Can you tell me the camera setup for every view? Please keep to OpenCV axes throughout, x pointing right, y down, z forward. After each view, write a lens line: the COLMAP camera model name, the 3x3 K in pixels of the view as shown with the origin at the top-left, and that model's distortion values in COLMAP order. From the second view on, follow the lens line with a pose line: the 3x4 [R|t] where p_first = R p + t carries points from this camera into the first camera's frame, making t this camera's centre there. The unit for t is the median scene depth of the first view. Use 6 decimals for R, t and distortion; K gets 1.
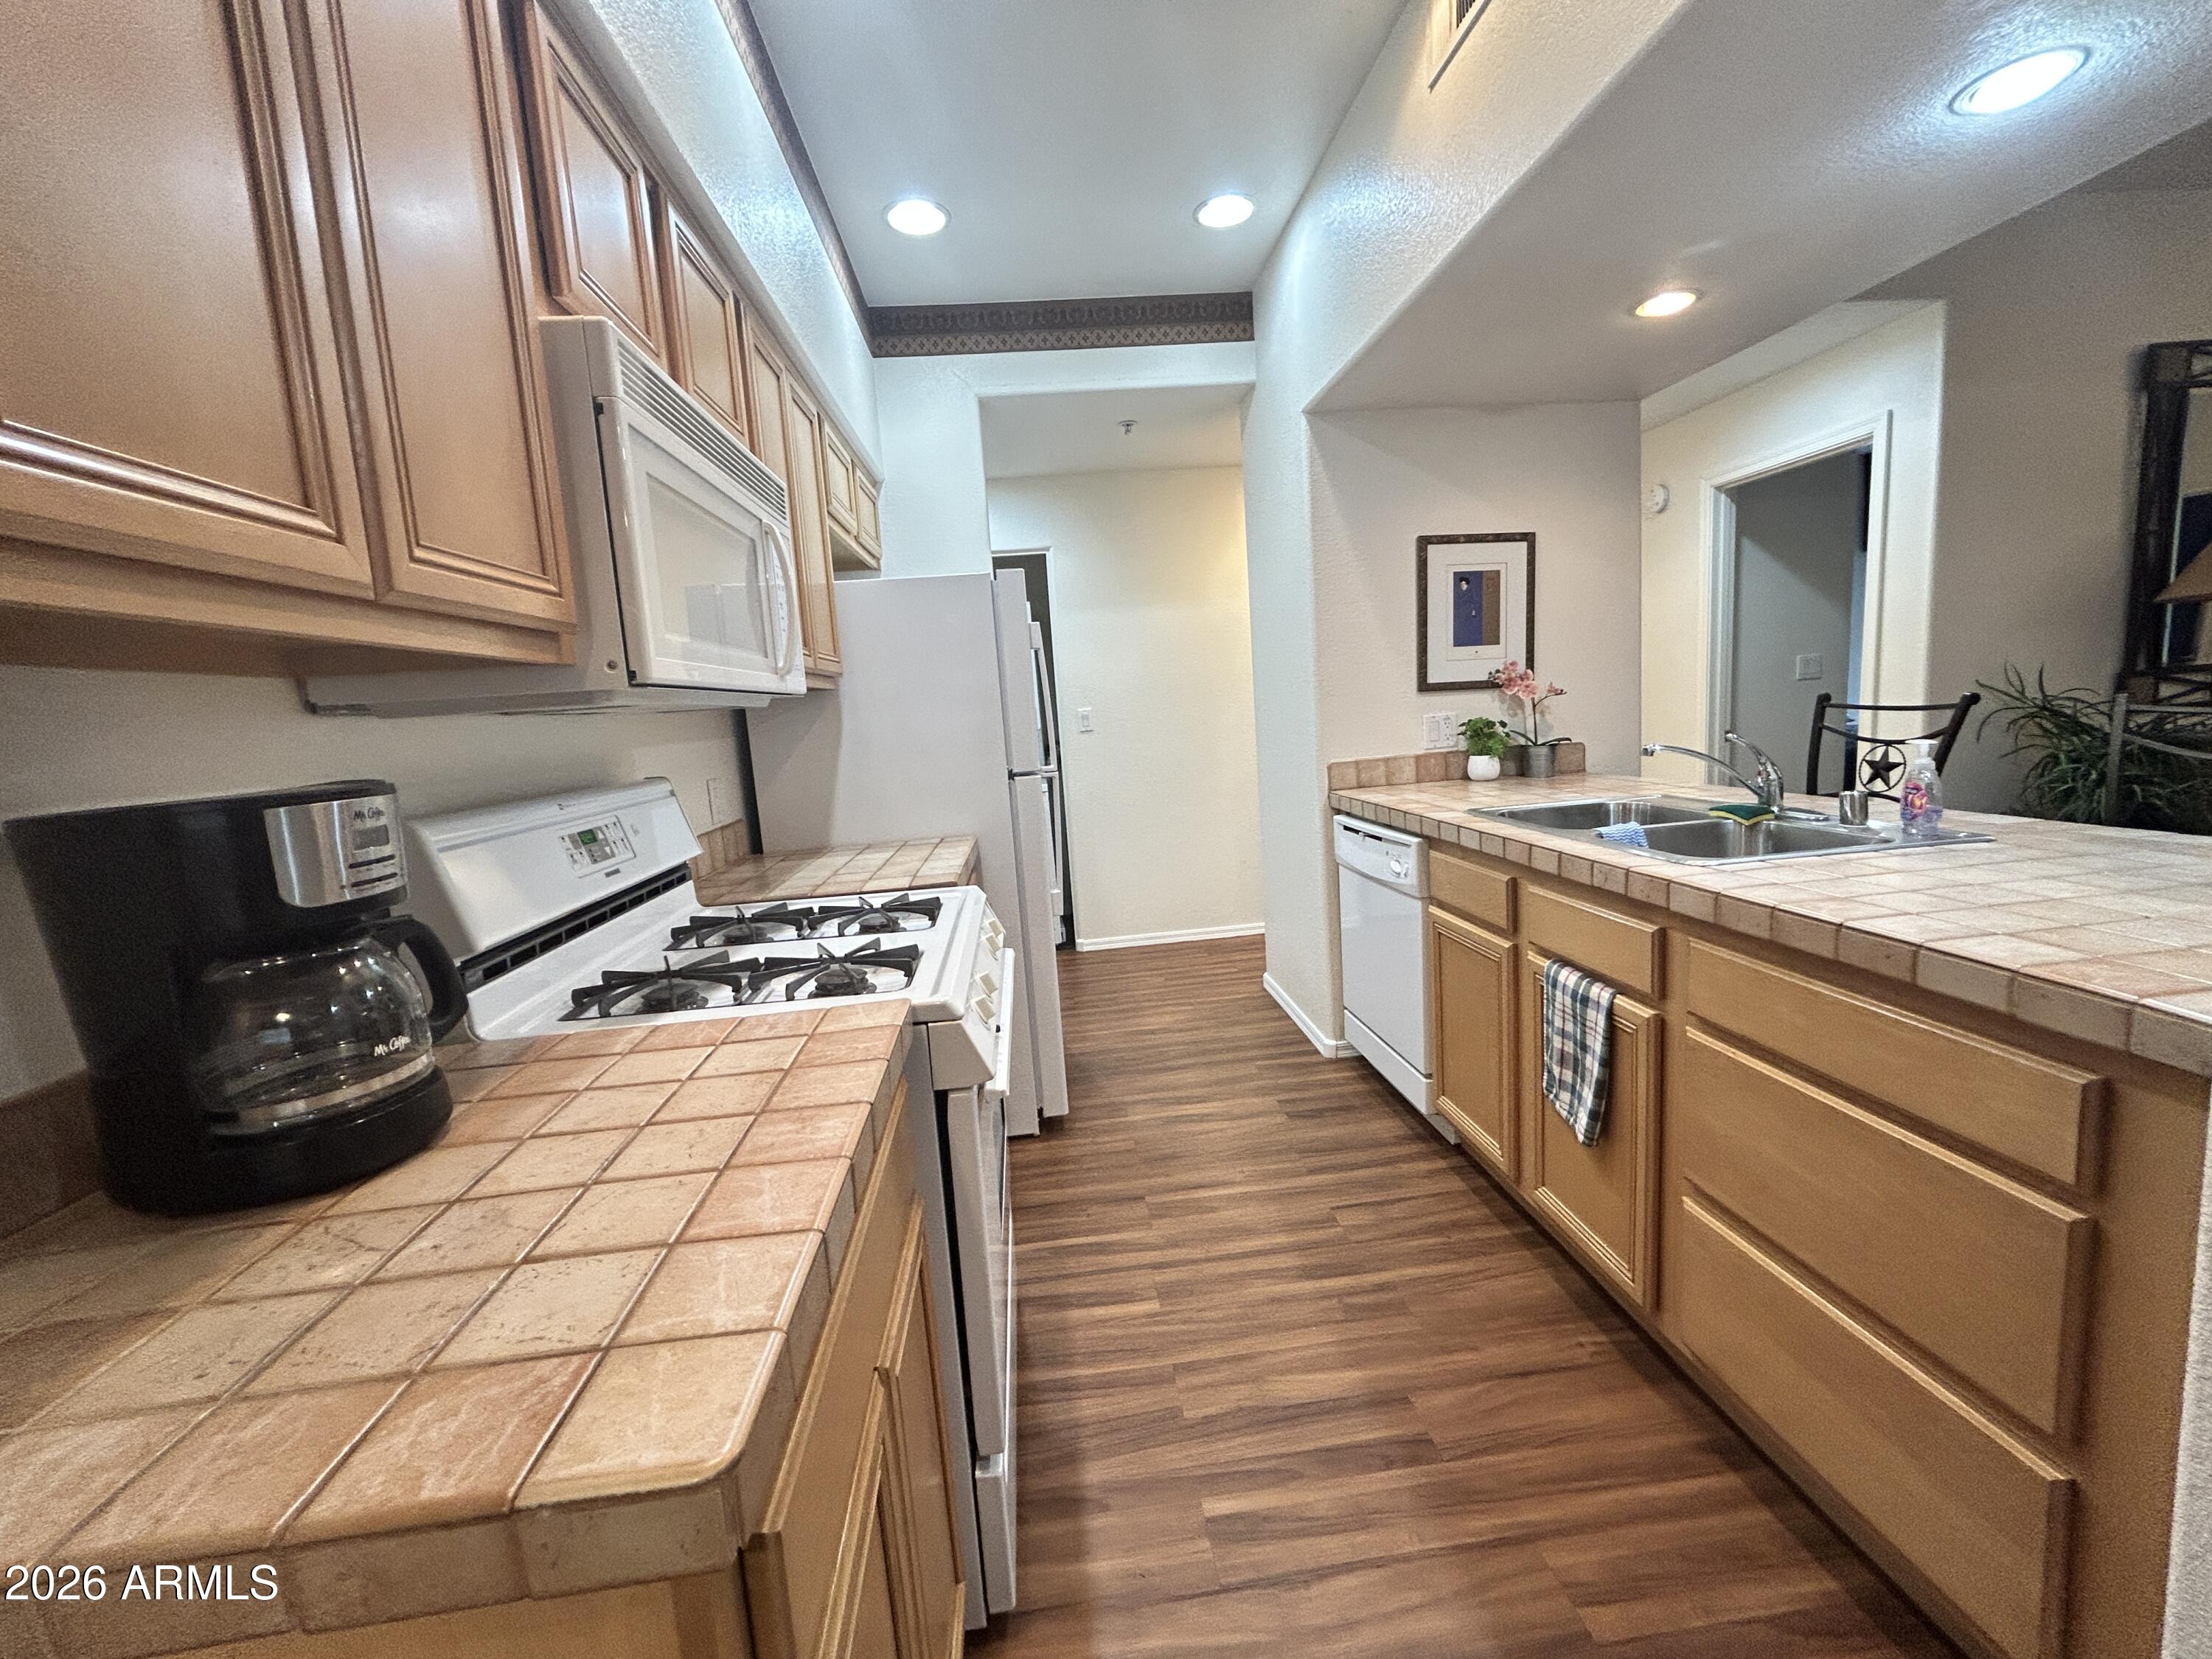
lens RADIAL K [[893.5, 0, 1108.4], [0, 893.5, 824.0], [0, 0, 1]] dist [-0.004001, 0.002432]
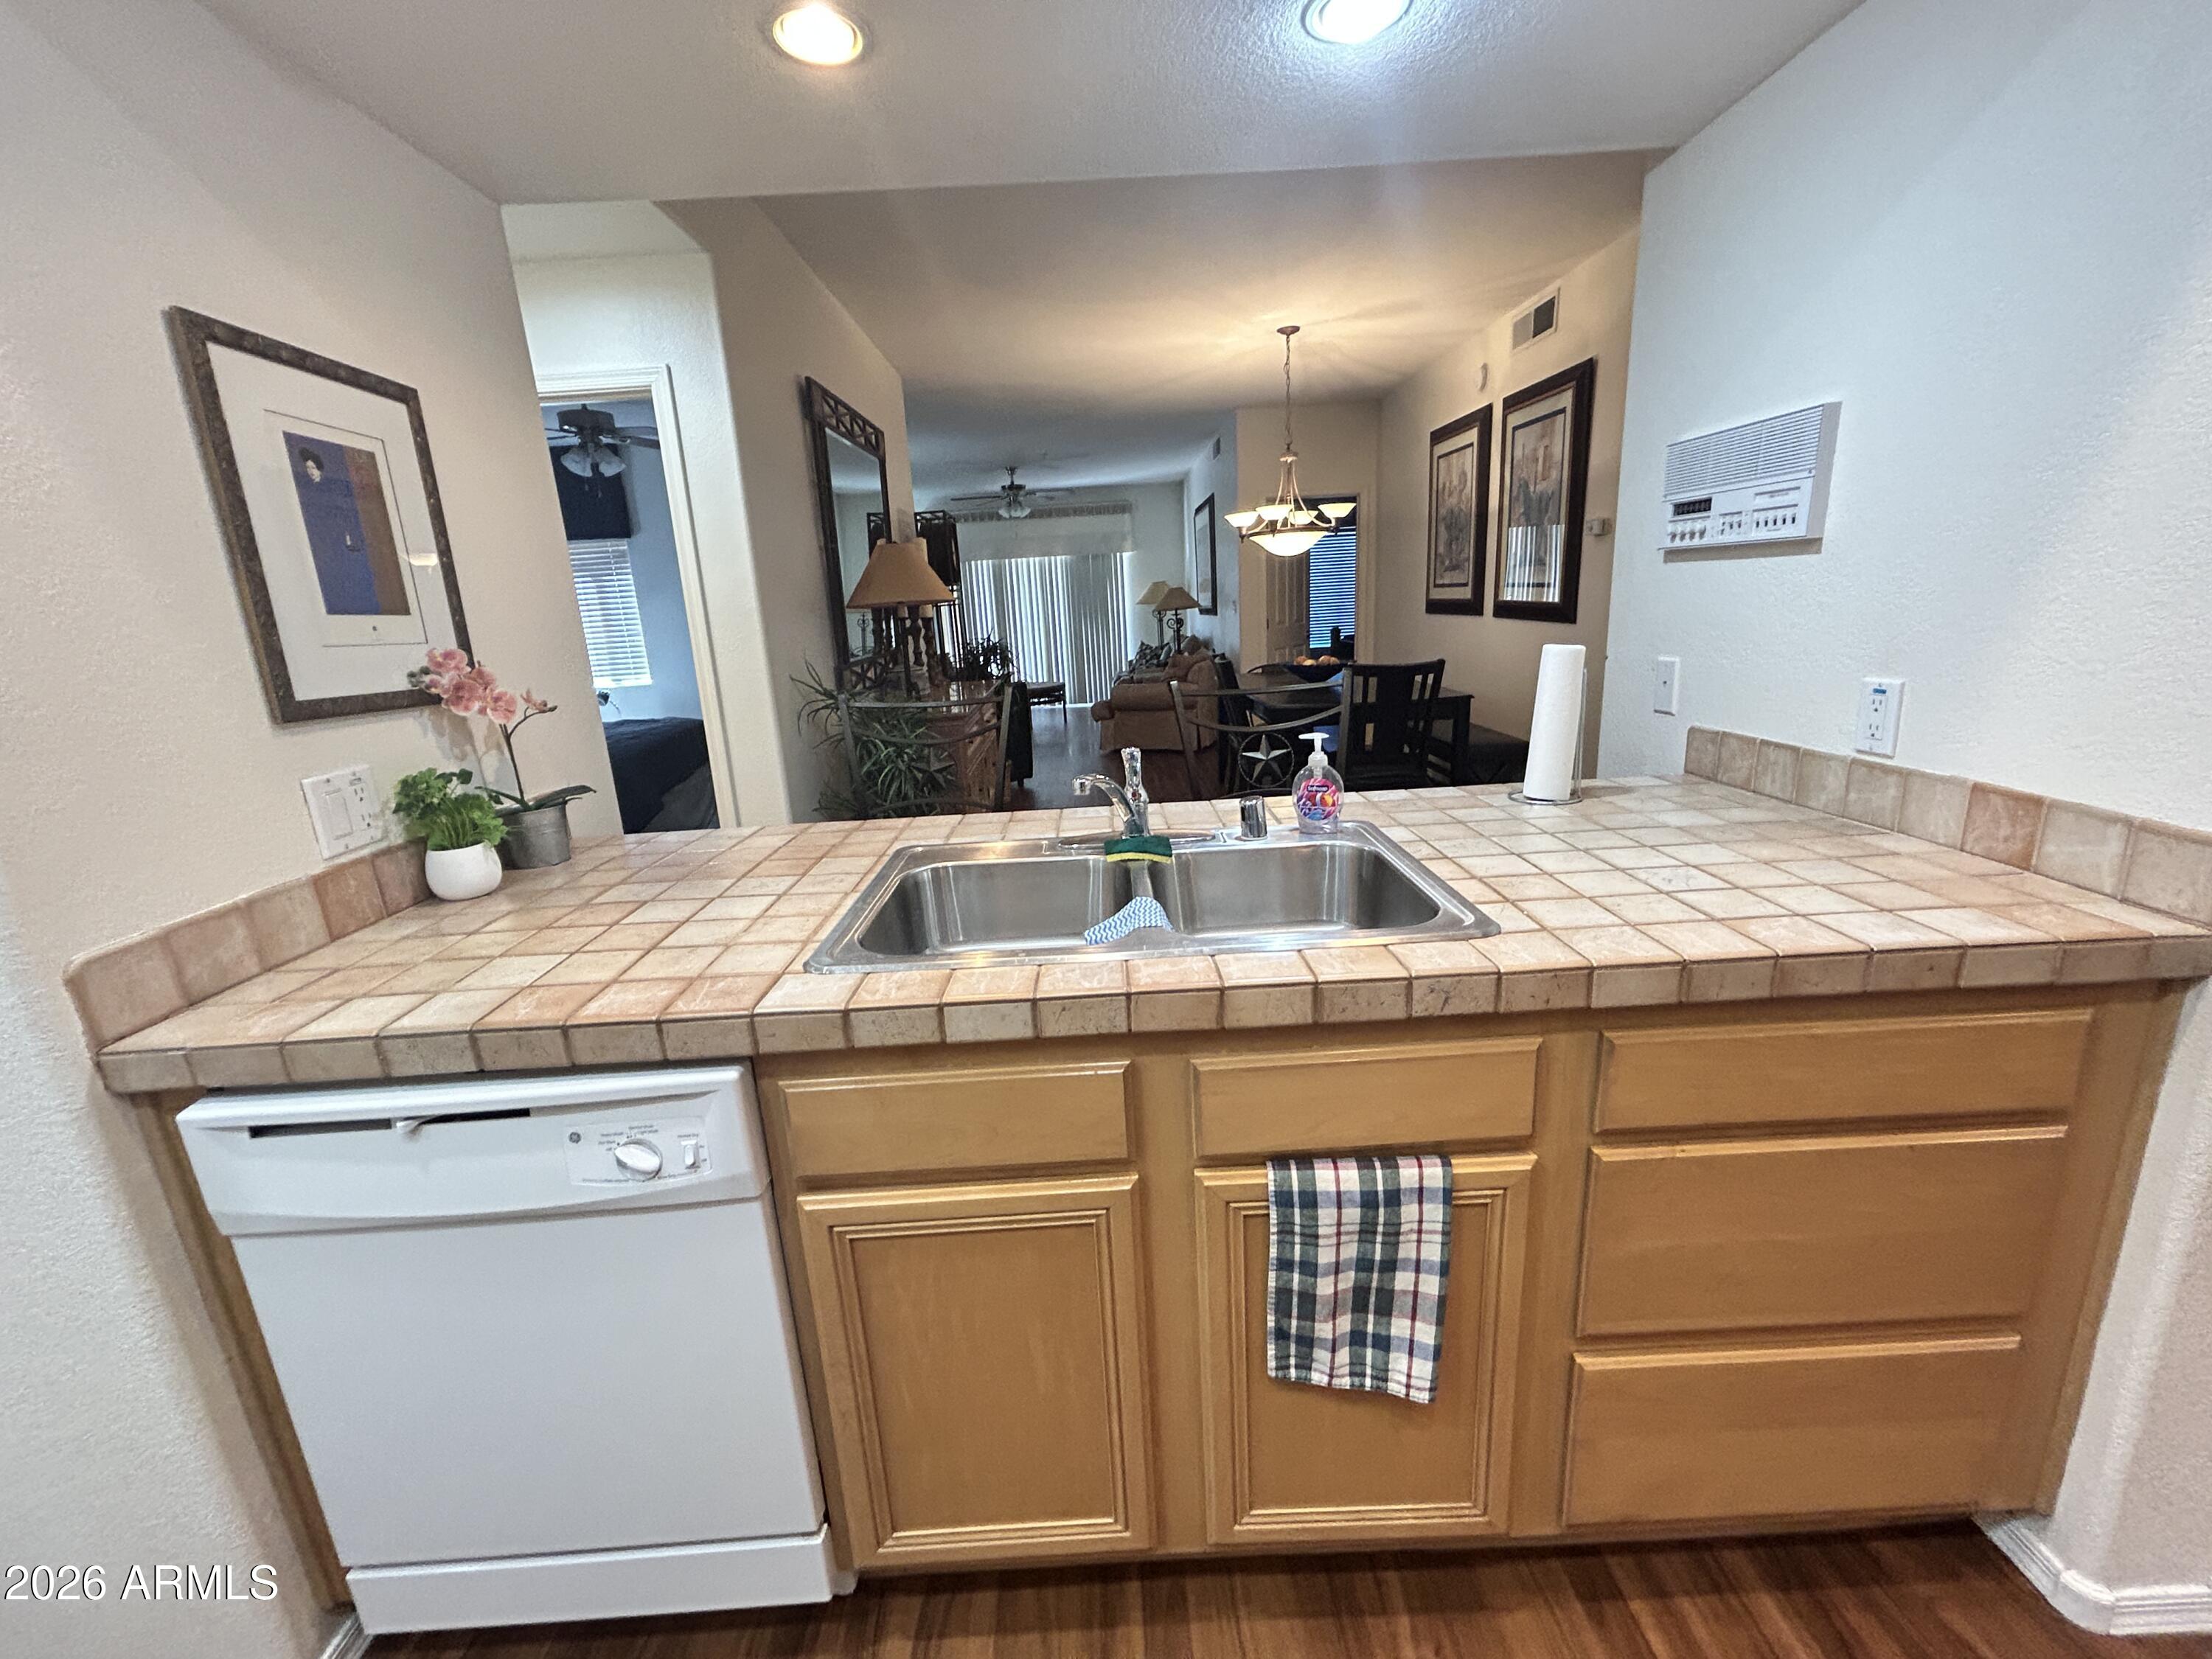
lens RADIAL K [[893.5, 0, 1107.3], [0, 893.5, 830.1], [0, 0, 1]] dist [-0.004001, 0.002432]
pose [[0.083962, -0.183769, 0.979377, -0.019994], [0.179984, 0.969479, 0.166482, -0.103818], [-0.980080, 0.162294, 0.114475, 0.611815]]
